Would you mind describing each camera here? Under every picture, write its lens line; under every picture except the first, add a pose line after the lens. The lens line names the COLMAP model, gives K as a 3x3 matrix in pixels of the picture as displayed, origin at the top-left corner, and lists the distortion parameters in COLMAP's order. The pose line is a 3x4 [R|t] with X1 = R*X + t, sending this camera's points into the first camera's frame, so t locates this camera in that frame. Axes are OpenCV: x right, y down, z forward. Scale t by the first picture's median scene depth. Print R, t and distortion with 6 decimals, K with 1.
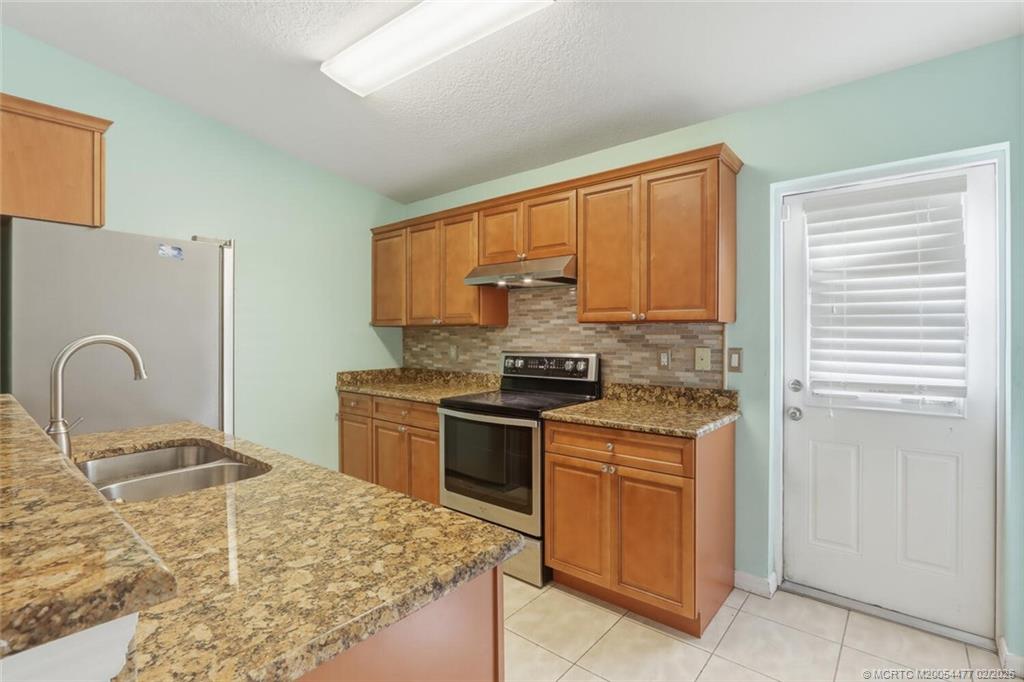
lens RADIAL K [[479.1, 0, 508.3], [0, 479.1, 338.5], [0, 0, 1]] dist [-0.005048, 0.000488]
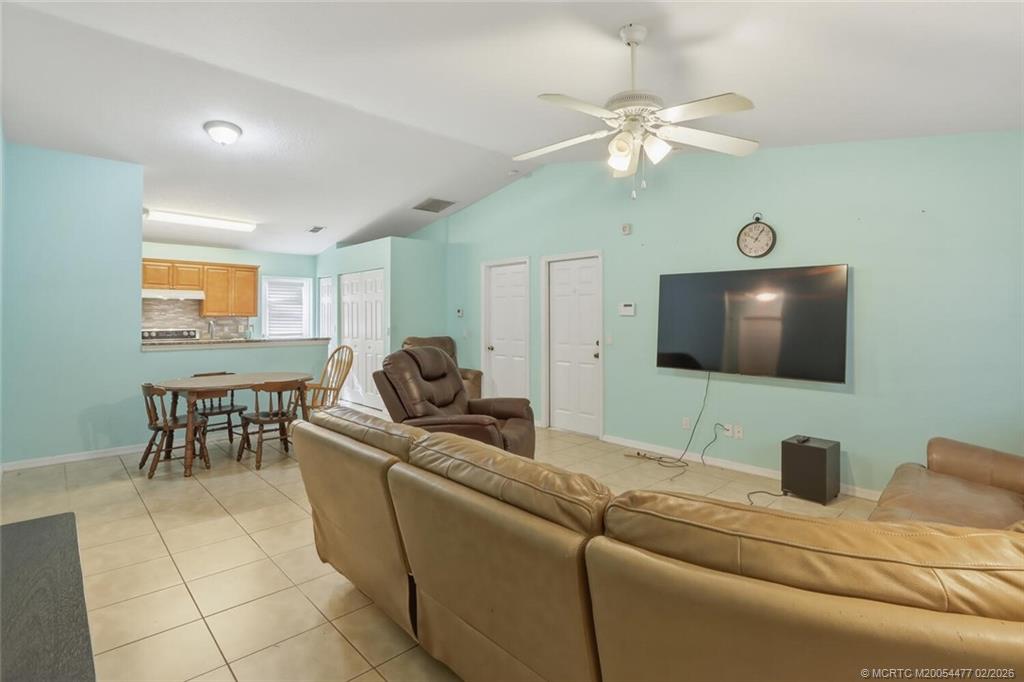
lens RADIAL K [[499.9, 0, 509.1], [0, 499.9, 316.2], [0, 0, 1]] dist [-0.000800, -0.001880]
pose [[0.113664, 0.001158, 0.993519, -2.330176], [0.002624, 0.999995, -0.001466, -0.025343], [-0.993516, 0.002773, 0.113660, -0.952045]]
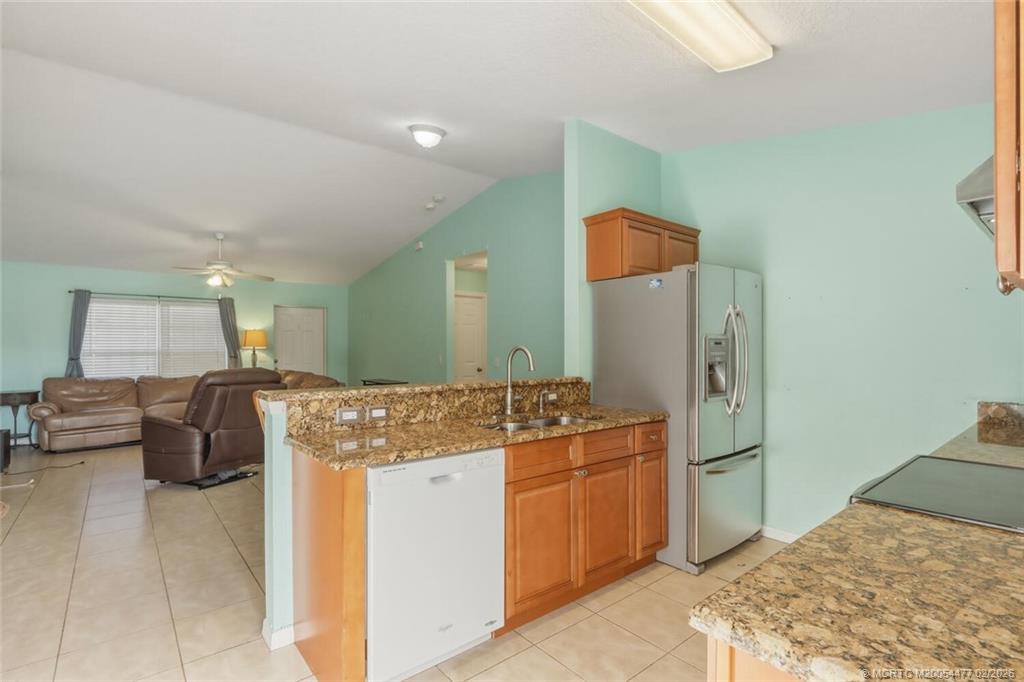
lens RADIAL K [[490.5, 0, 511.5], [0, 490.5, 348.6], [0, 0, 1]] dist [-0.003764, 0.000128]
pose [[-0.180126, 0.004657, -0.983633, 0.560316], [-0.006082, 0.999964, 0.005848, -0.003442], [0.983625, 0.007036, -0.180091, 0.659629]]
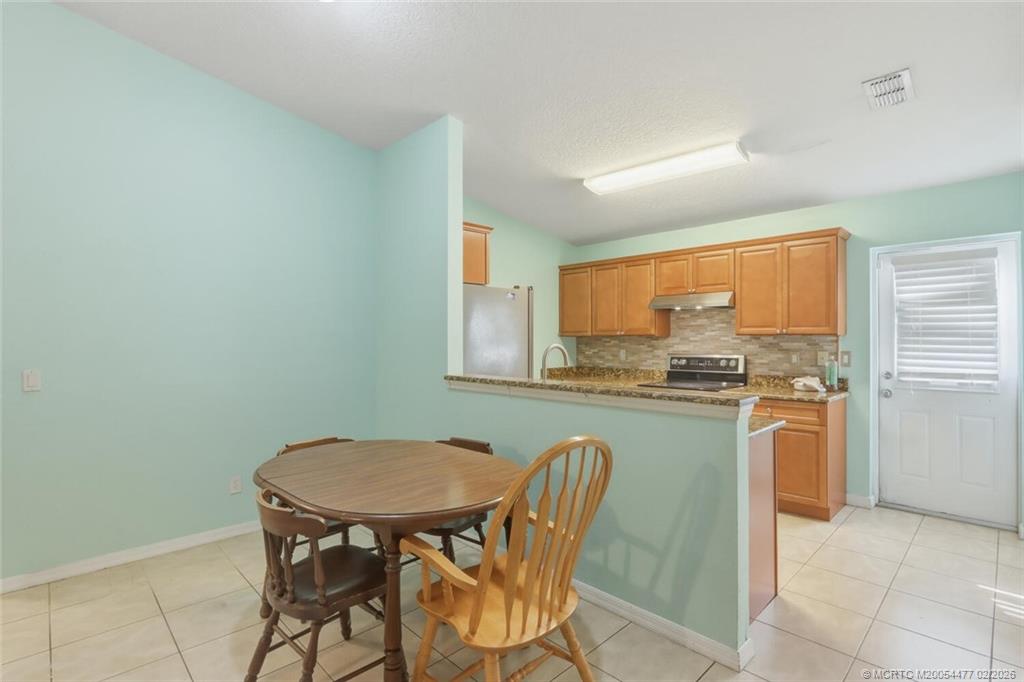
lens RADIAL K [[486.7, 0, 512.0], [0, 486.7, 341.0], [0, 0, 1]] dist [-0.007796, 0.000259]
pose [[0.995061, -0.000526, -0.099261, -0.406287], [-0.000233, 0.999971, -0.007637, -0.000934], [0.099262, 0.007623, 0.995032, -0.613581]]
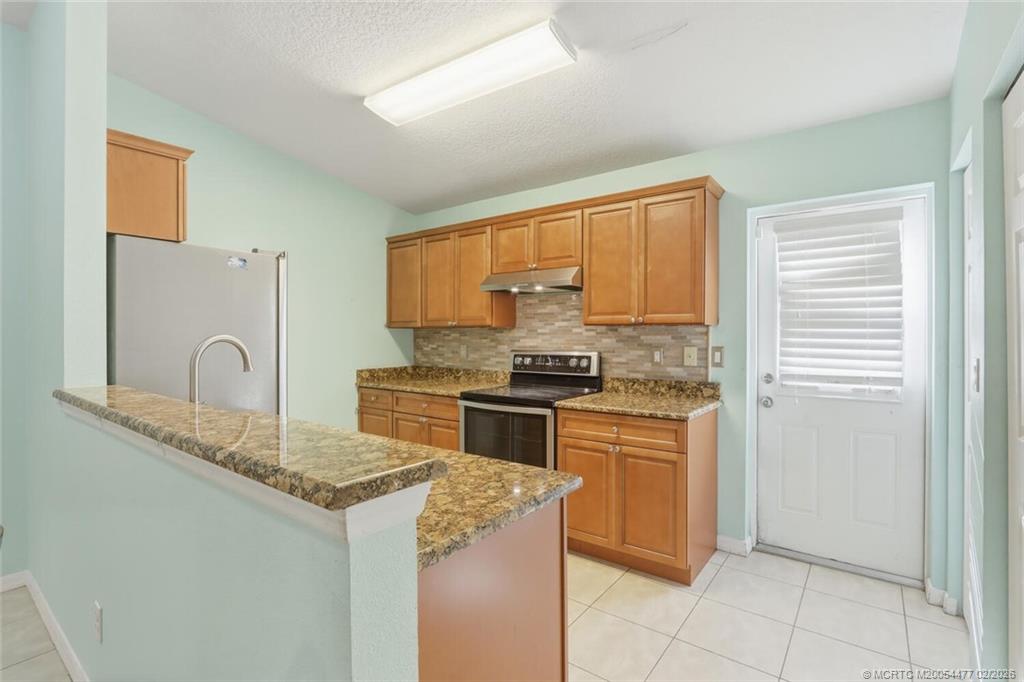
lens RADIAL K [[477.8, 0, 508.6], [0, 477.8, 340.4], [0, 0, 1]] dist [-0.003441, -0.000302]
pose [[0.998968, 0.000214, 0.045418, -0.084265], [-0.000302, 0.999998, 0.001937, 0.001984], [-0.045417, -0.001949, 0.998966, -0.136518]]
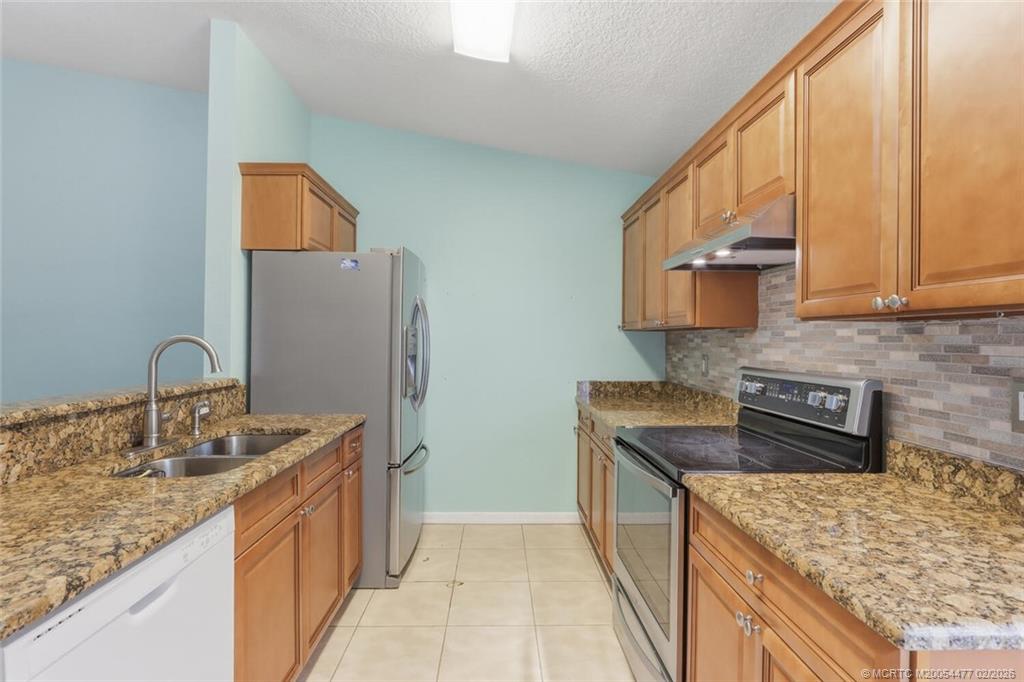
lens RADIAL K [[486.7, 0, 512.0], [0, 486.7, 341.0], [0, 0, 1]] dist [-0.007796, 0.000259]
pose [[0.669853, 0.012292, -0.742392, 0.327321], [-0.018290, 0.999833, 0.000051, -0.003807], [0.742269, 0.013544, 0.669966, 0.395772]]
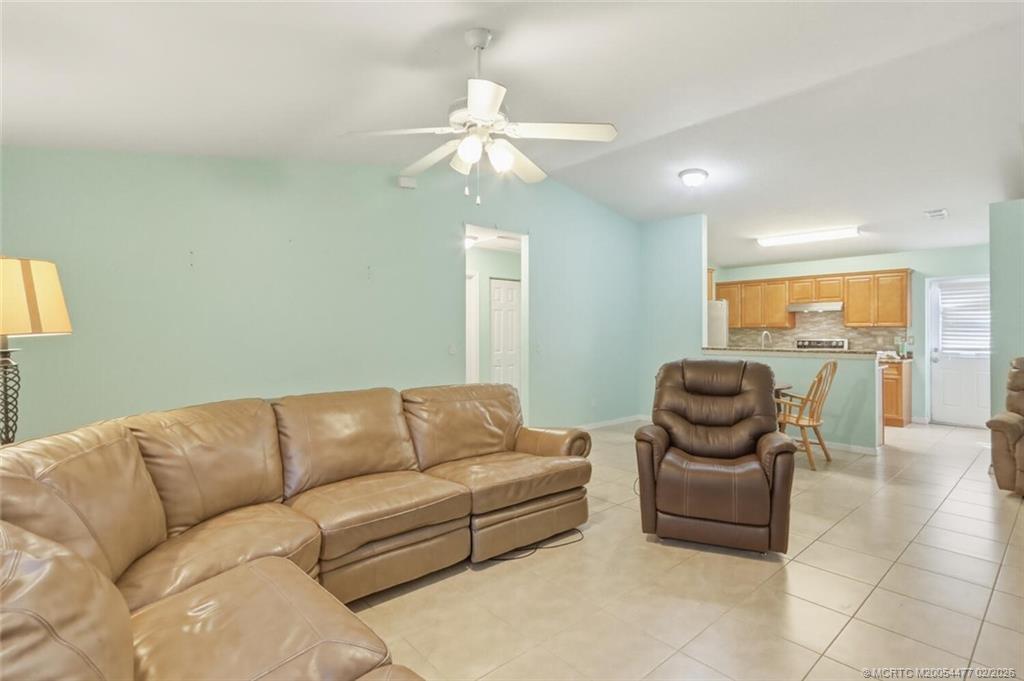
lens RADIAL K [[501.0, 0, 514.9], [0, 501.0, 331.9], [0, 0, 1]] dist [-0.003070, -0.000447]
pose [[0.990411, 0.001829, -0.138140, -1.249362], [-0.003358, 0.999936, -0.010831, 0.030281], [0.138111, 0.011191, 0.990354, -1.950285]]
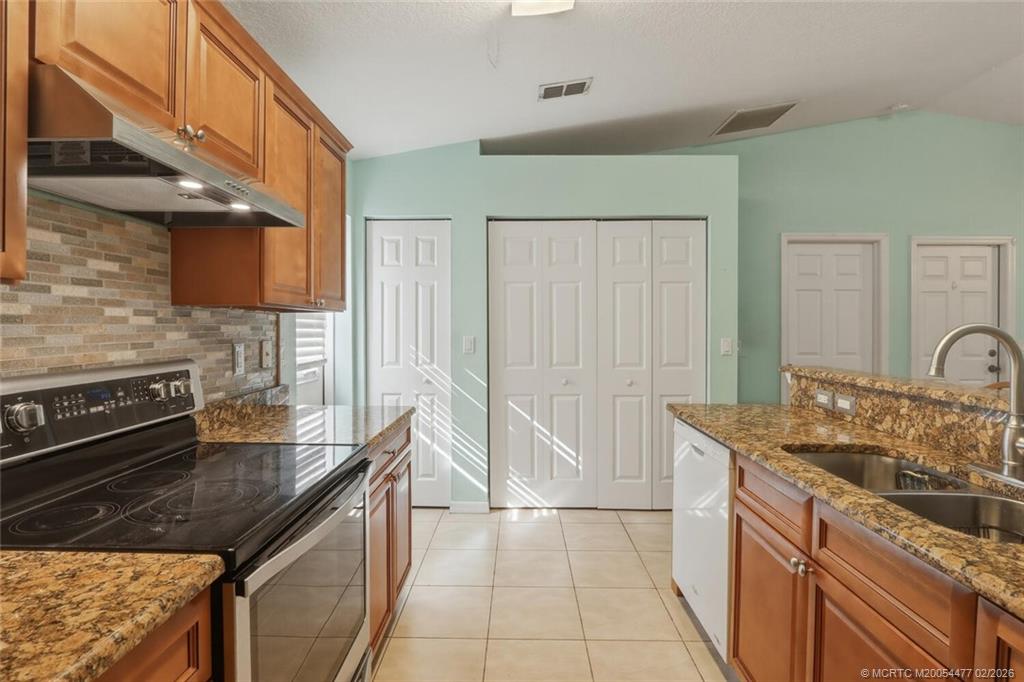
lens RADIAL K [[486.7, 0, 512.0], [0, 486.7, 341.0], [0, 0, 1]] dist [-0.007796, 0.000259]
pose [[-0.633673, -0.021732, 0.773296, -0.493356], [0.007404, 0.999389, 0.034153, -0.006179], [-0.773566, 0.027367, -0.633125, 1.116476]]
